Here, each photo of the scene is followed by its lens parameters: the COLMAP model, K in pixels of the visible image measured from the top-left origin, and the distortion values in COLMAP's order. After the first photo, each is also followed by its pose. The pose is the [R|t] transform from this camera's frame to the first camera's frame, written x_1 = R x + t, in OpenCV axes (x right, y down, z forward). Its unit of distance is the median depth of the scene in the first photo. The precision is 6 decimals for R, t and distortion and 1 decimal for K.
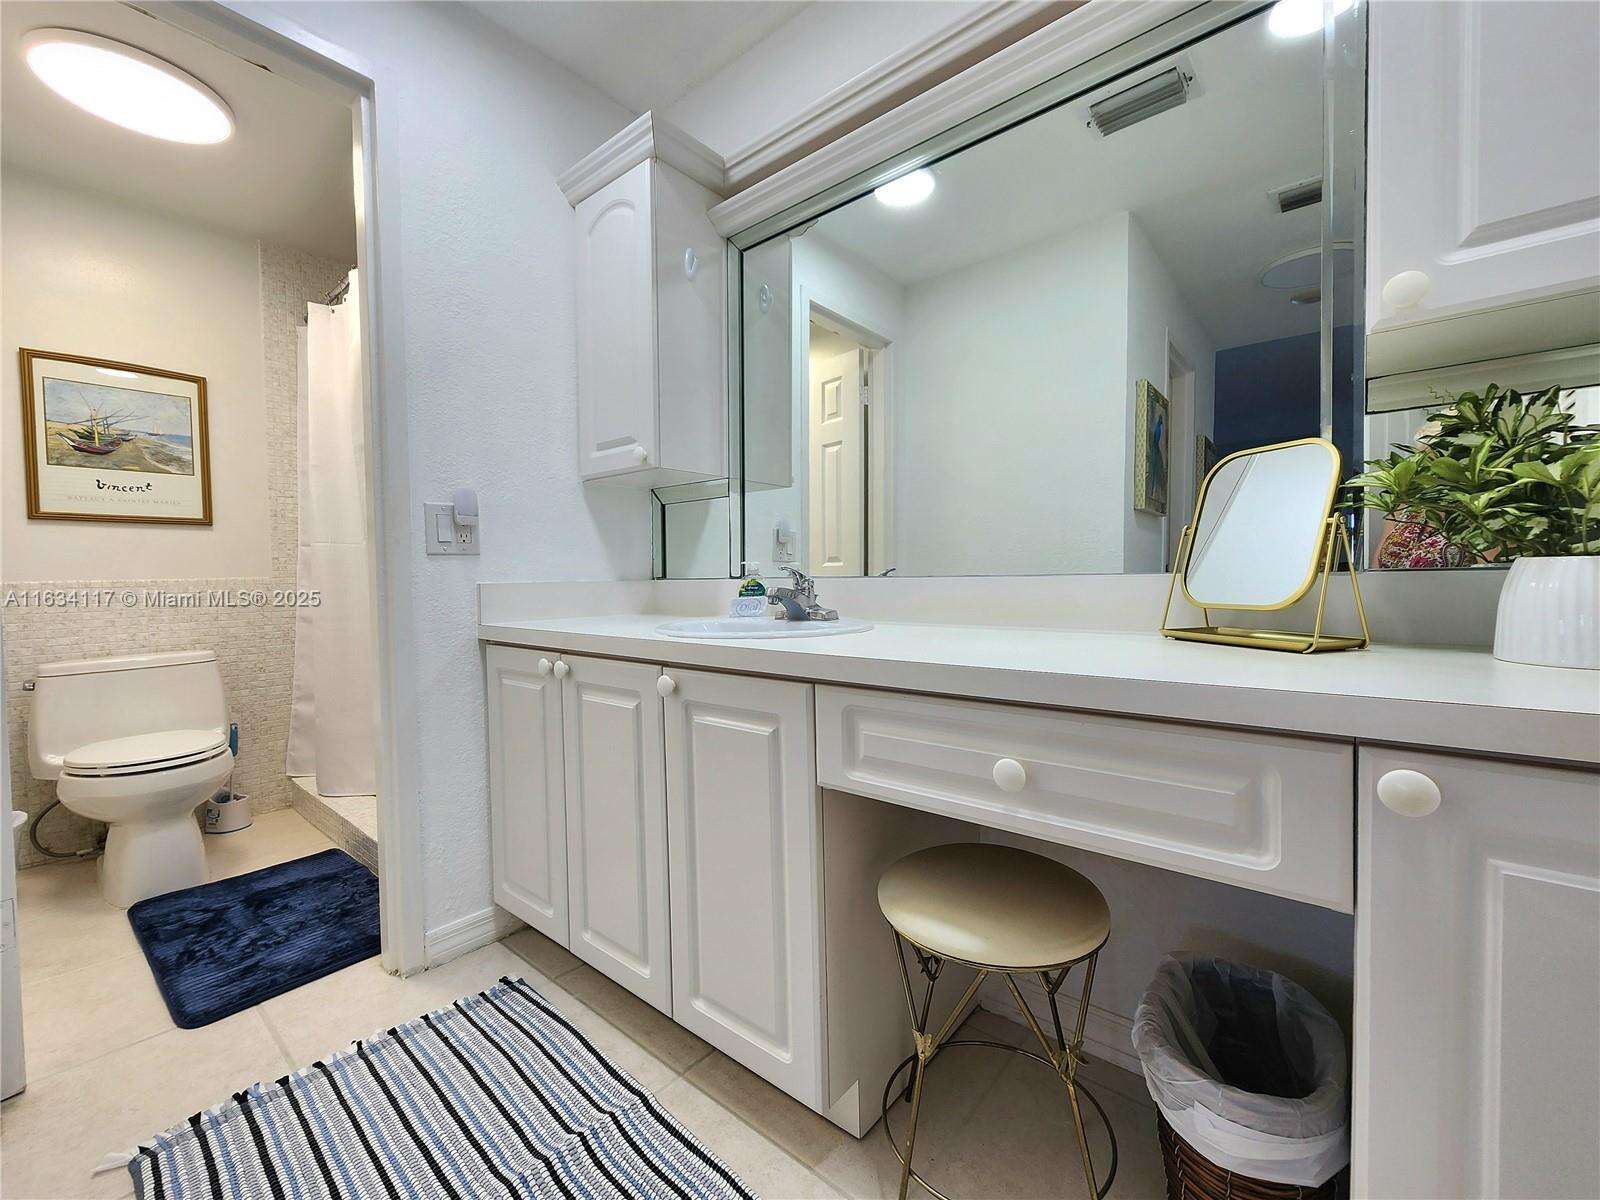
lens RADIAL K [[654.1, 0, 798.1], [0, 654.1, 594.5], [0, 0, 1]] dist [-0.001822, 0.000025]
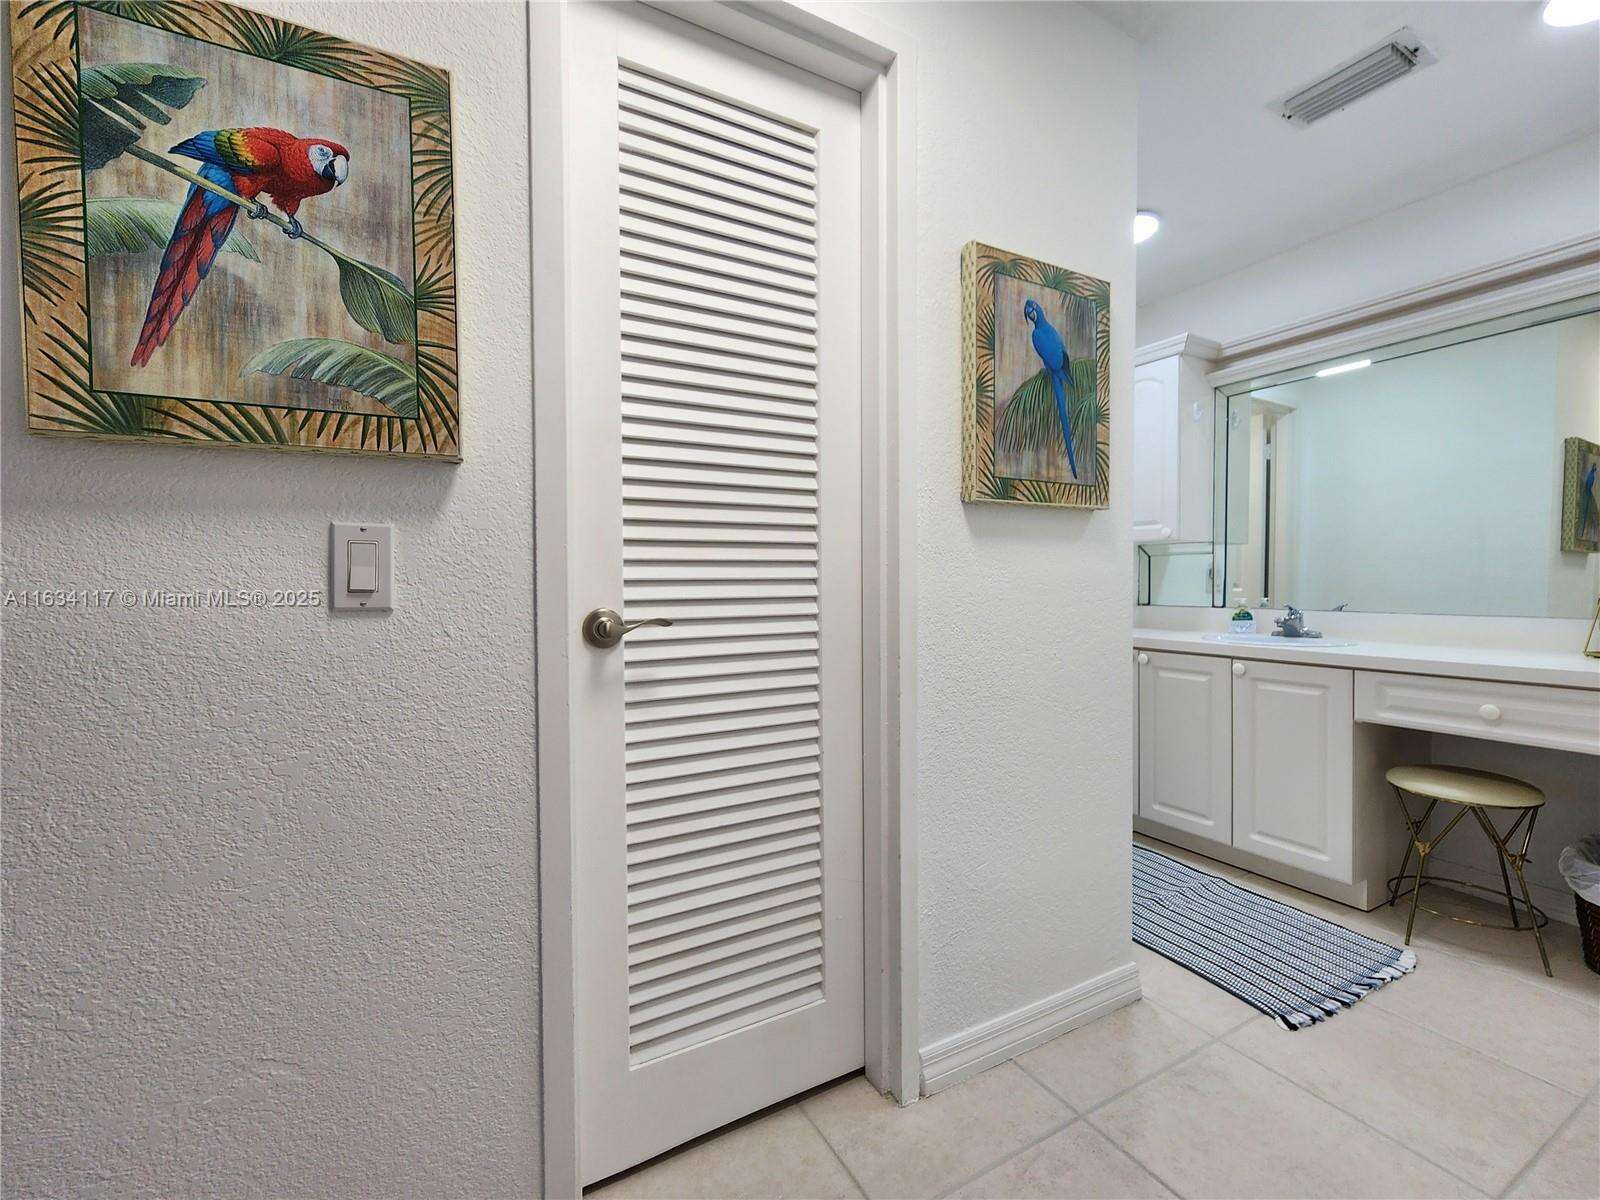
lens RADIAL K [[698.1, 0, 802.3], [0, 698.1, 574.1], [0, 0, 1]] dist [0.001174, 0.000335]
pose [[0.938611, 0.016998, -0.344559, -0.510004], [-0.029180, 0.999118, -0.030198, -0.027677], [0.343742, 0.038398, 0.938279, -0.993131]]
